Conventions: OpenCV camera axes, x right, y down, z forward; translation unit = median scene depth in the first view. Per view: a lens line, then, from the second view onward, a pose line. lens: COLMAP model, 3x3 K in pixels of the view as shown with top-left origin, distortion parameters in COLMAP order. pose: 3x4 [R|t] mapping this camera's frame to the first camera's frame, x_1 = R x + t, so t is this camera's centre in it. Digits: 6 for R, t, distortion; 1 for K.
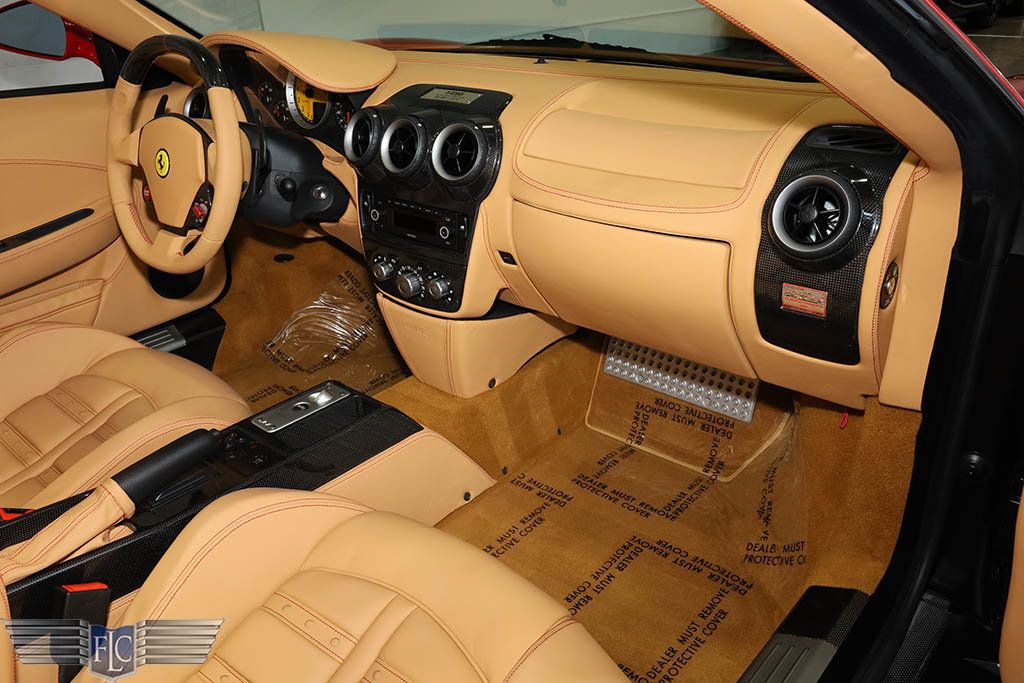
lens RADIAL K [[820.8, 0, 512.0], [0, 820.8, 341.5], [0, 0, 1]] dist [-0.004003, 0.007598]
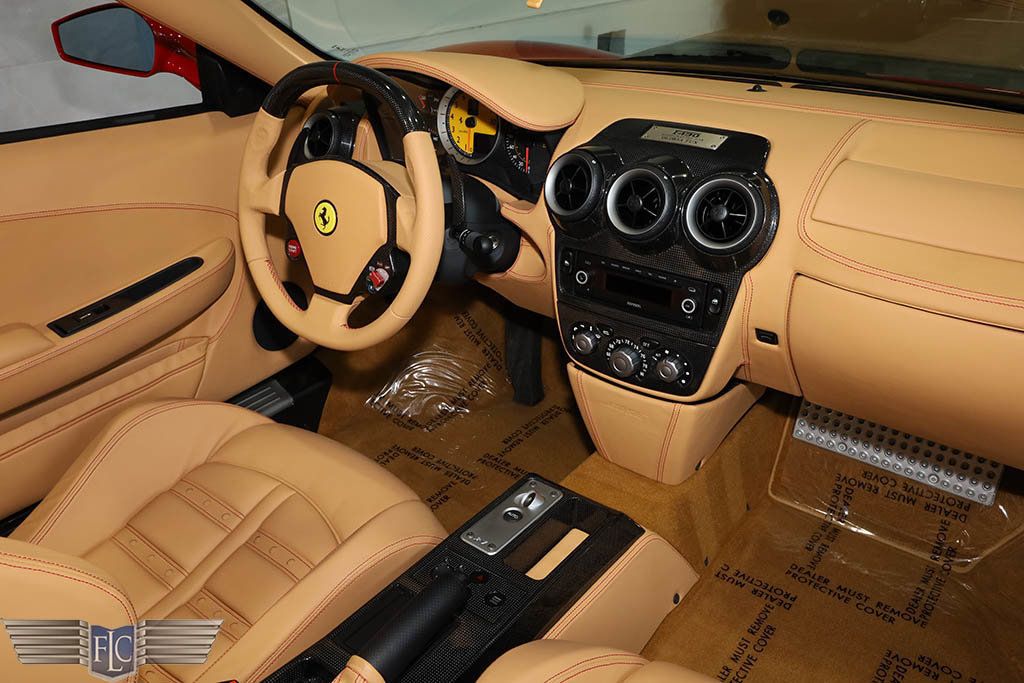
lens RADIAL K [[820.8, 0, 512.0], [0, 820.8, 341.5], [0, 0, 1]] dist [-0.004003, 0.007598]
pose [[0.998910, -0.012440, 0.044980, -0.275626], [0.011178, 0.999540, 0.028199, -0.112947], [-0.045310, -0.027665, 0.998590, 0.165286]]
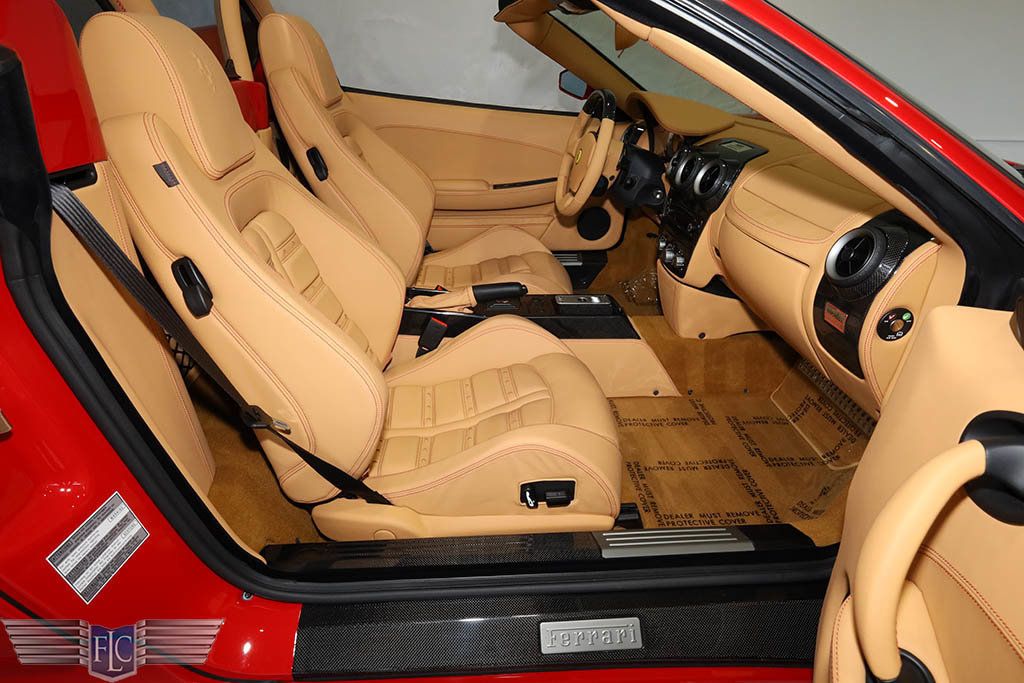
lens RADIAL K [[558.1, 0, 512.0], [0, 558.1, 341.5], [0, 0, 1]] dist [0.003261, 0.000430]
pose [[0.710632, 0.378997, -0.592759, 0.375511], [-0.357152, 0.920208, 0.160187, 0.021562], [0.606172, 0.097871, 0.789289, -0.055373]]
